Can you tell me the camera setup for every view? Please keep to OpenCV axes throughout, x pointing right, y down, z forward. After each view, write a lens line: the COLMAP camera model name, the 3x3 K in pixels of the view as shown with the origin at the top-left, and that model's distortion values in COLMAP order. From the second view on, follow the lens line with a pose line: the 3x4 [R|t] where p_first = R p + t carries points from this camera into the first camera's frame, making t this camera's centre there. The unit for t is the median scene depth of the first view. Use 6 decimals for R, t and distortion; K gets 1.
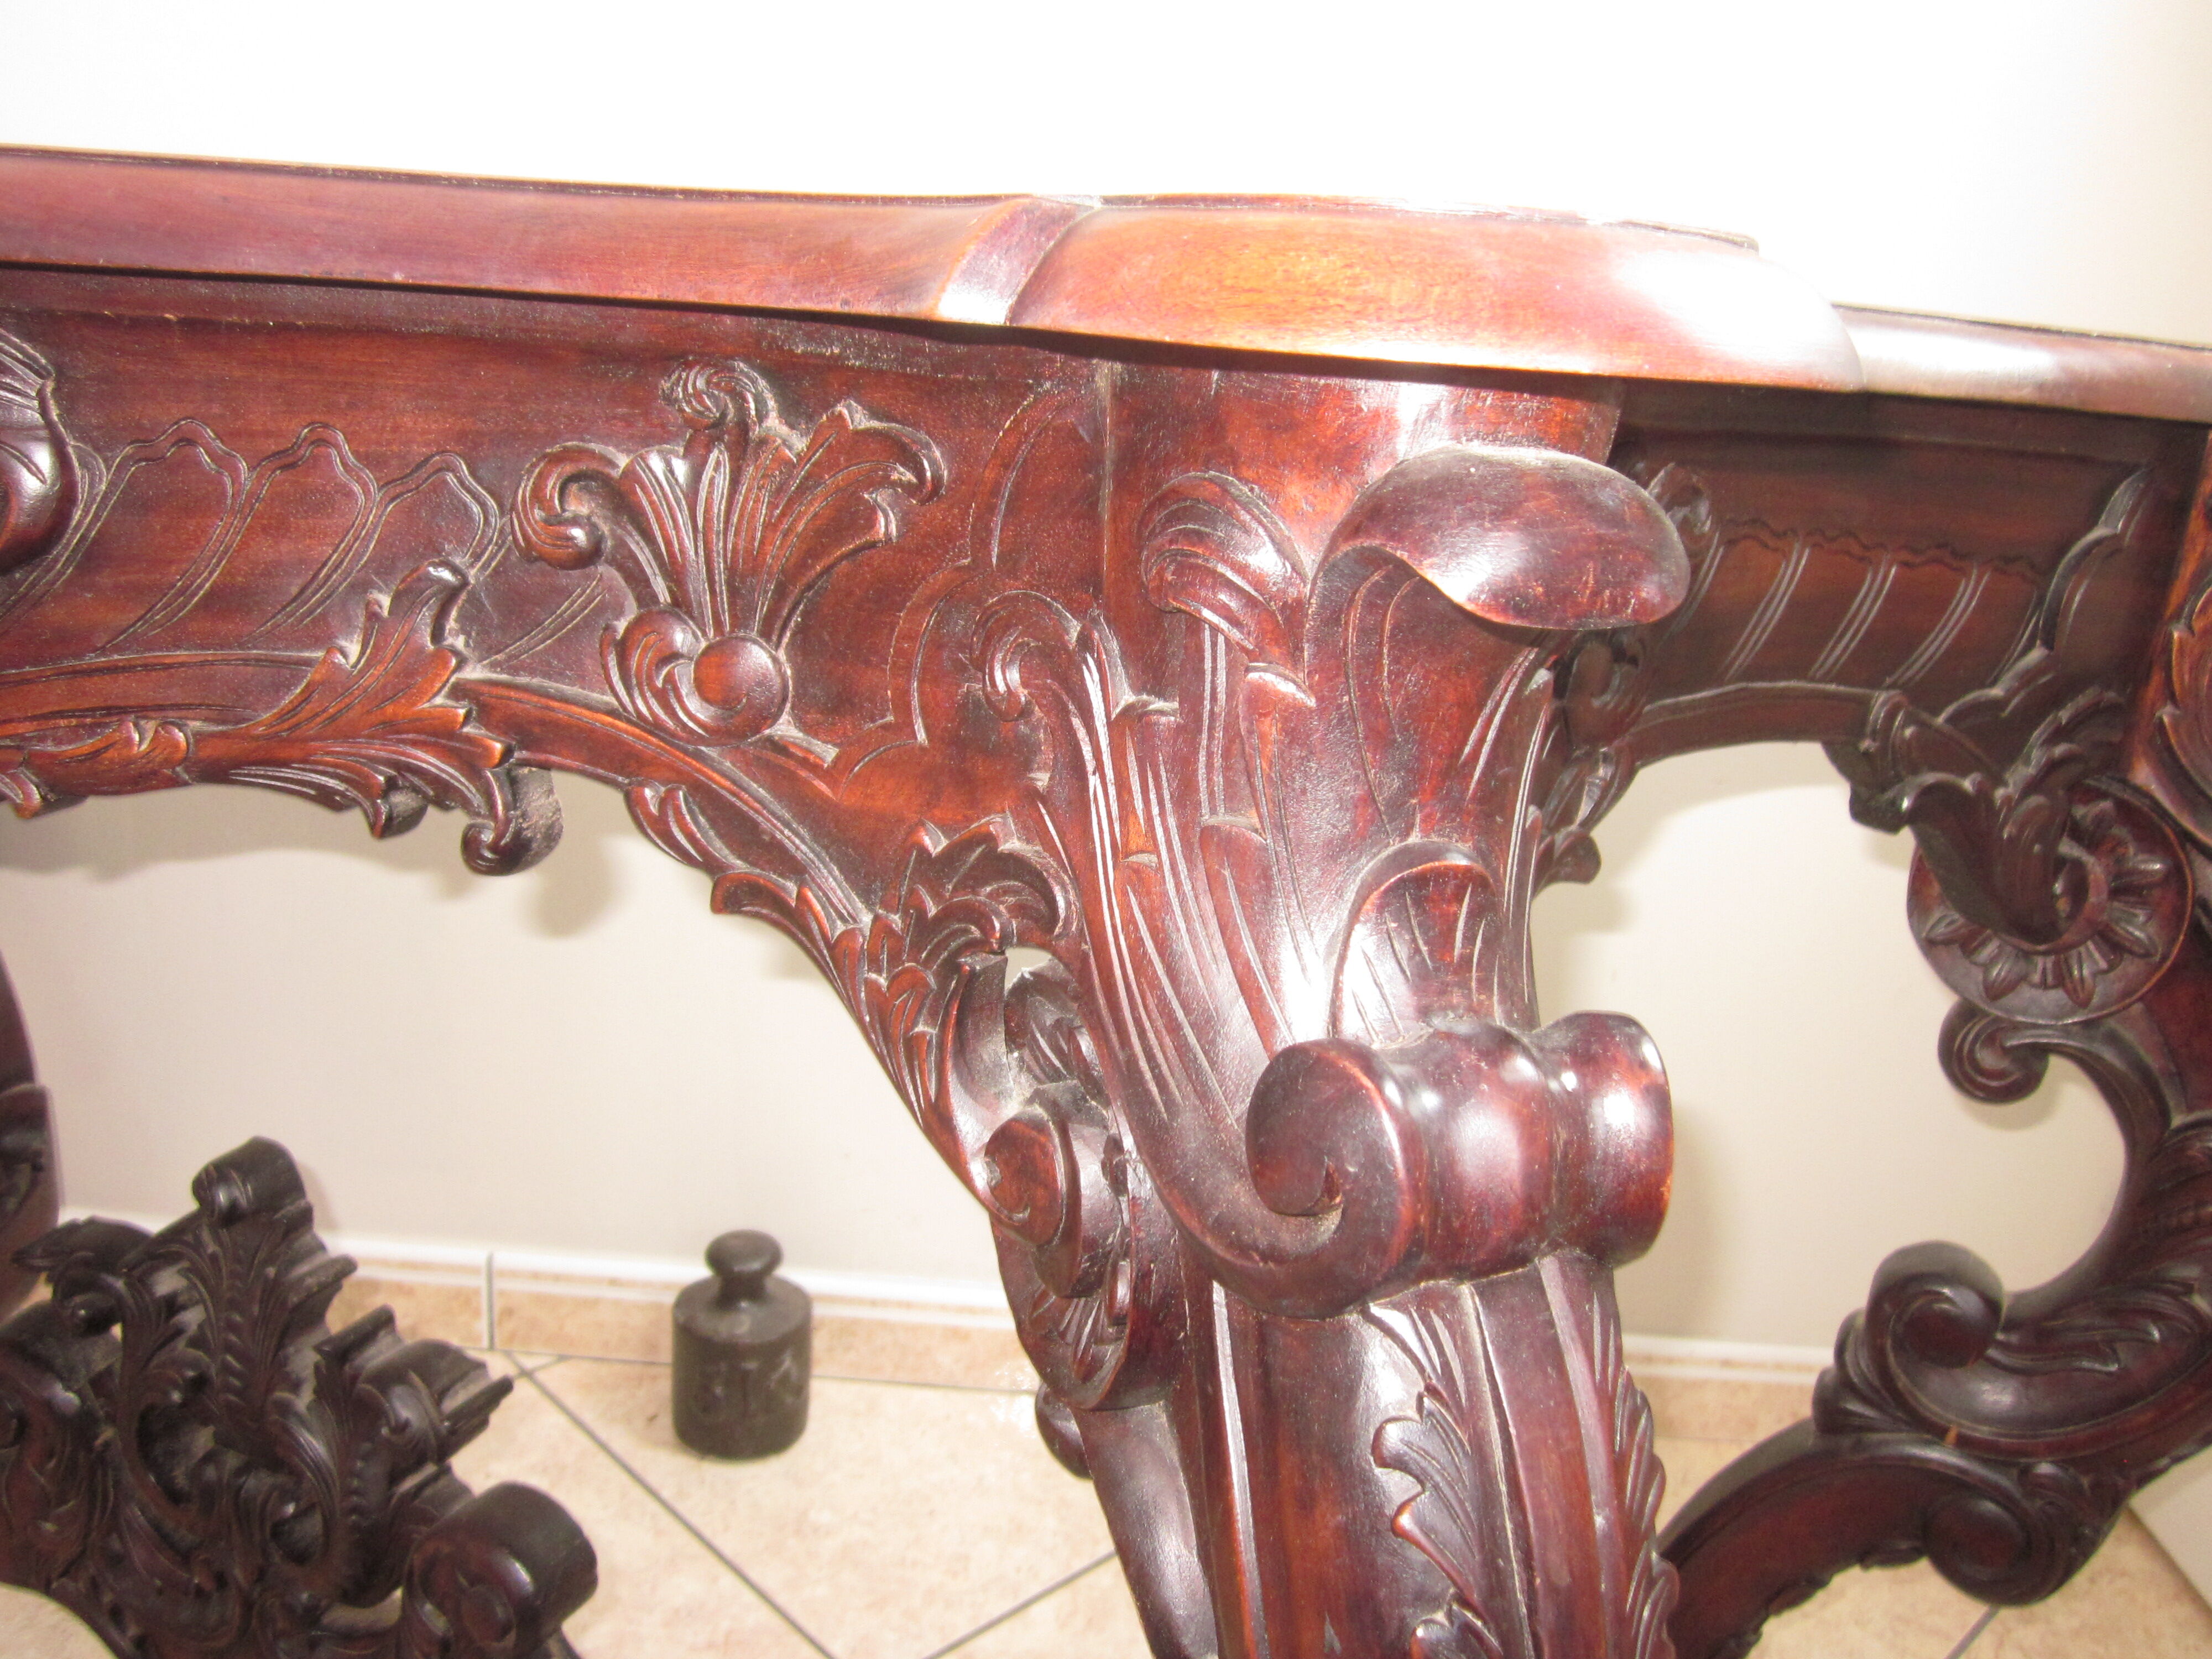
lens RADIAL K [[1816.9, 0, 1106.0], [0, 1816.9, 829.5], [0, 0, 1]] dist [-0.039131, 0.008358]
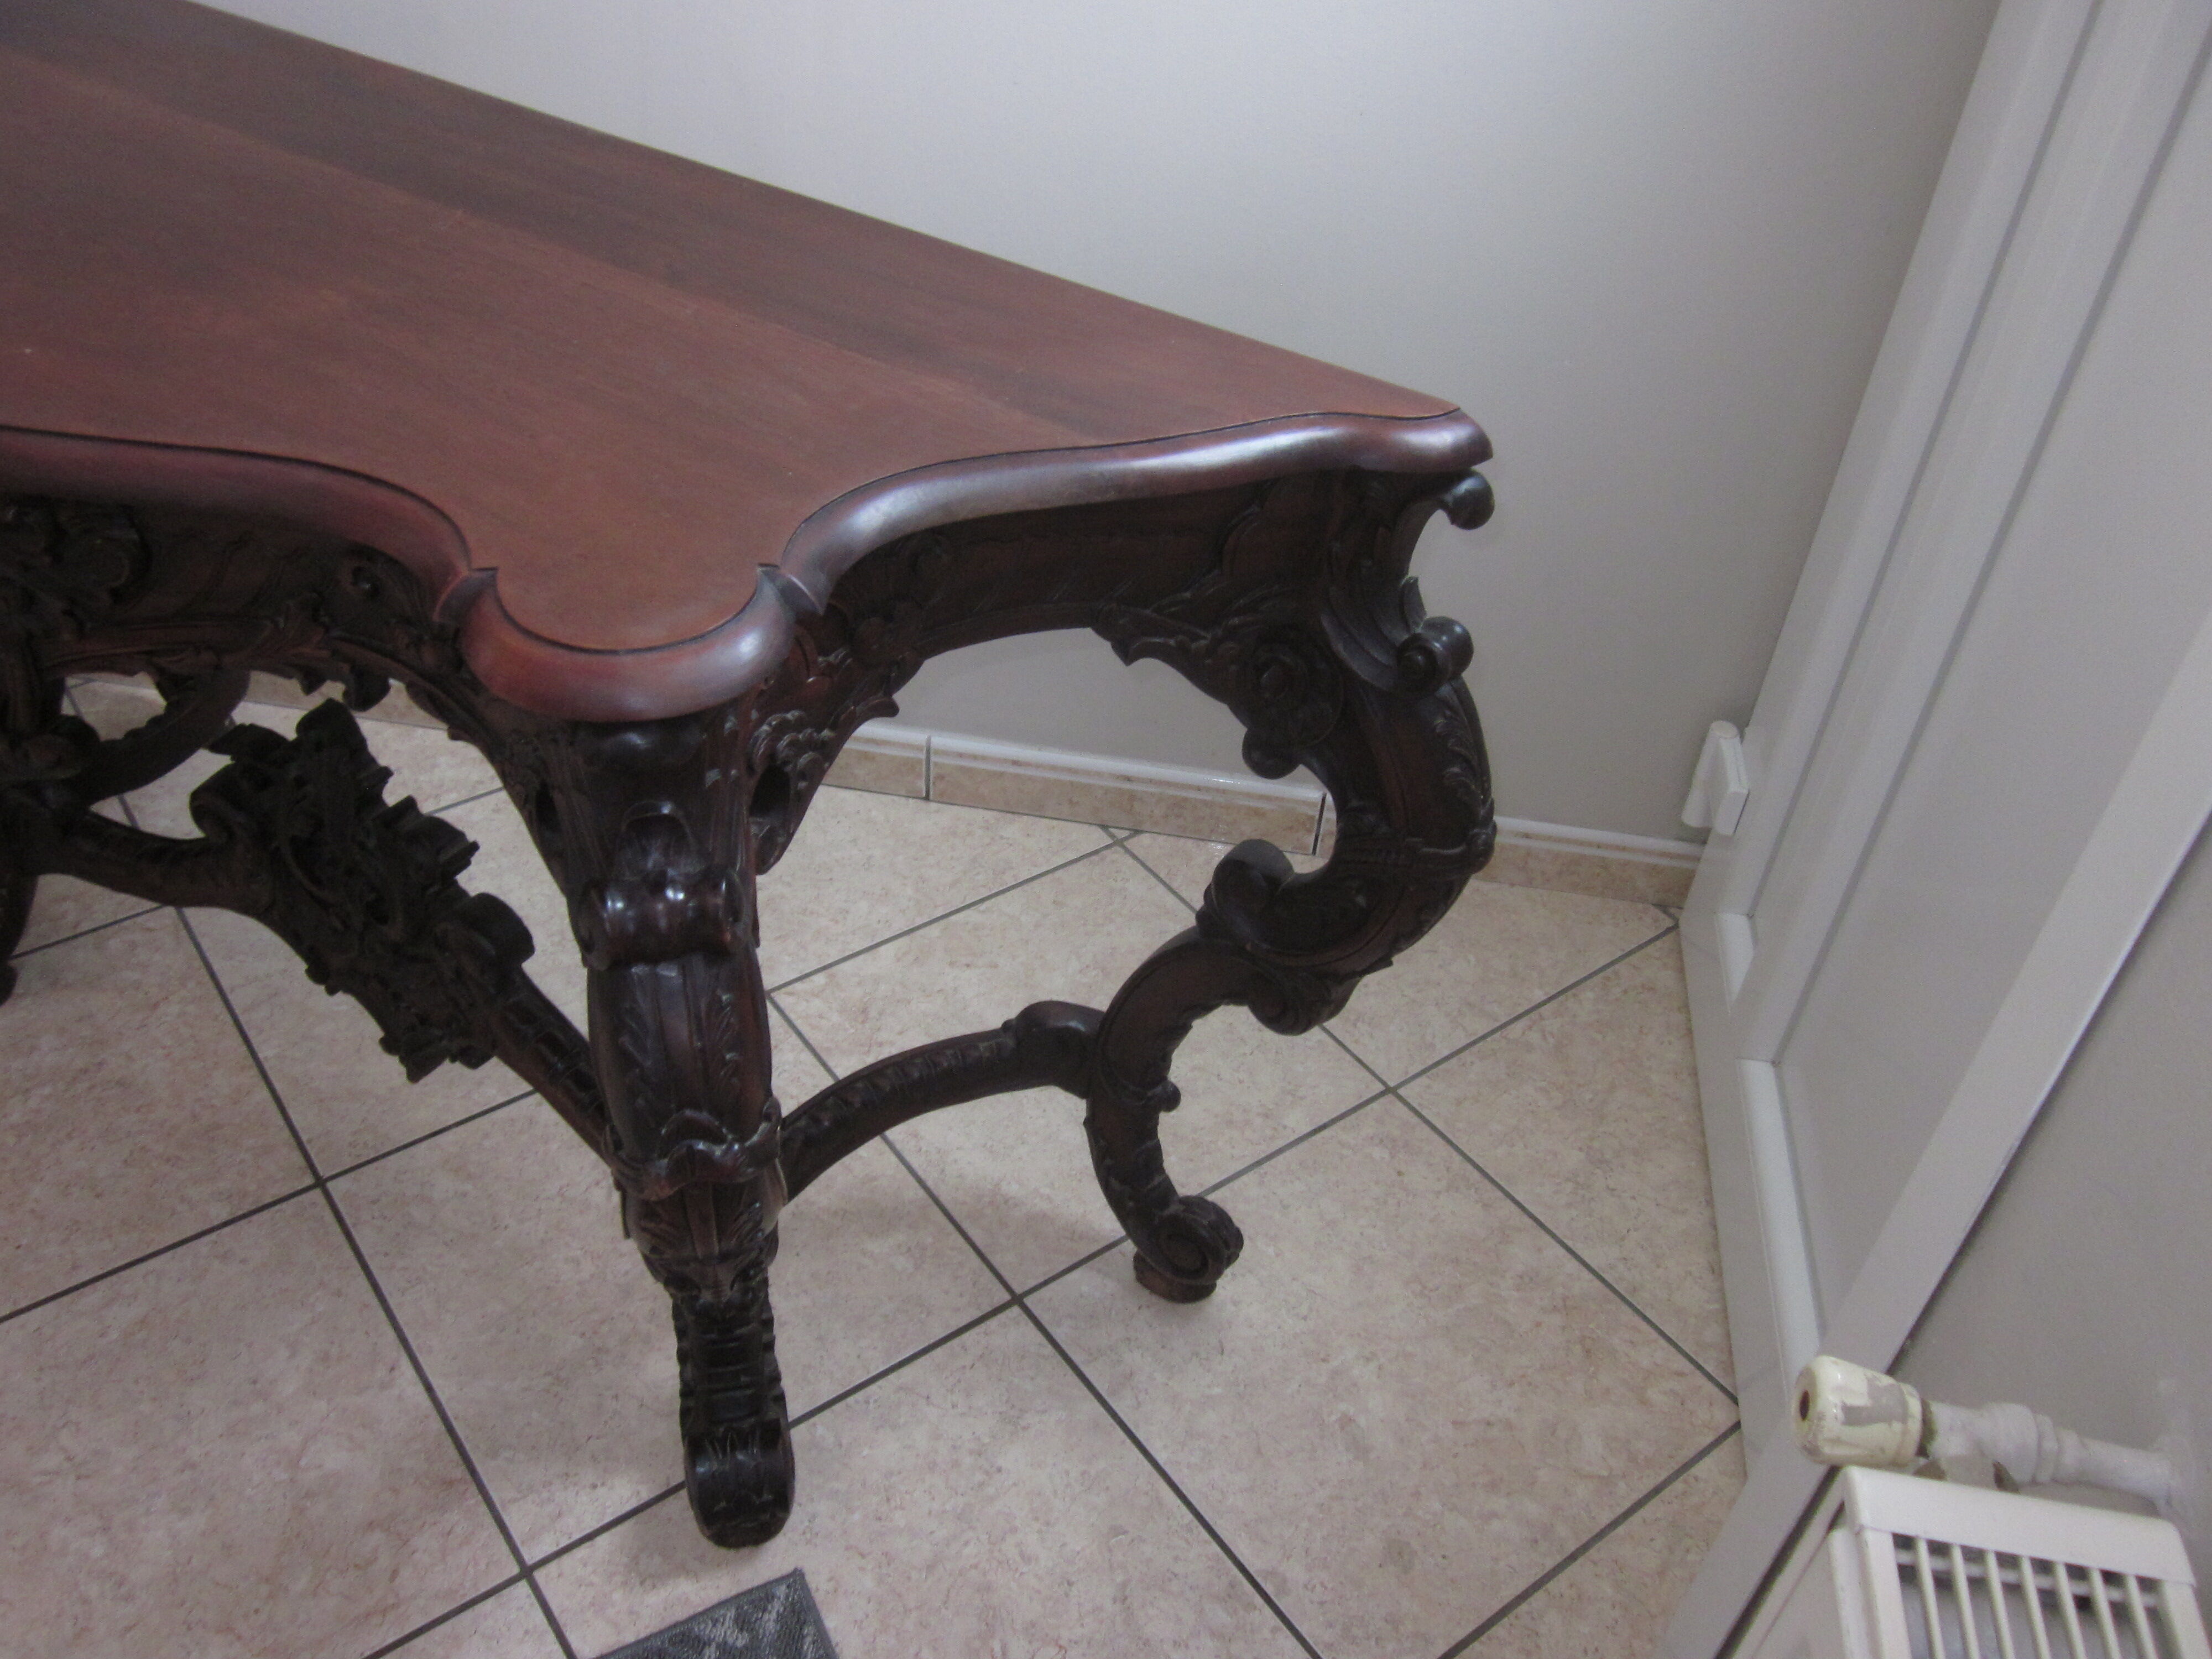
lens RADIAL K [[1816.9, 0, 1106.0], [0, 1816.9, 829.5], [0, 0, 1]] dist [-0.039131, 0.008358]
pose [[0.991684, 0.077850, -0.102485, 0.465231], [-0.032214, 0.921105, 0.387979, -0.418668], [0.124604, -0.381451, 0.915953, -0.560038]]
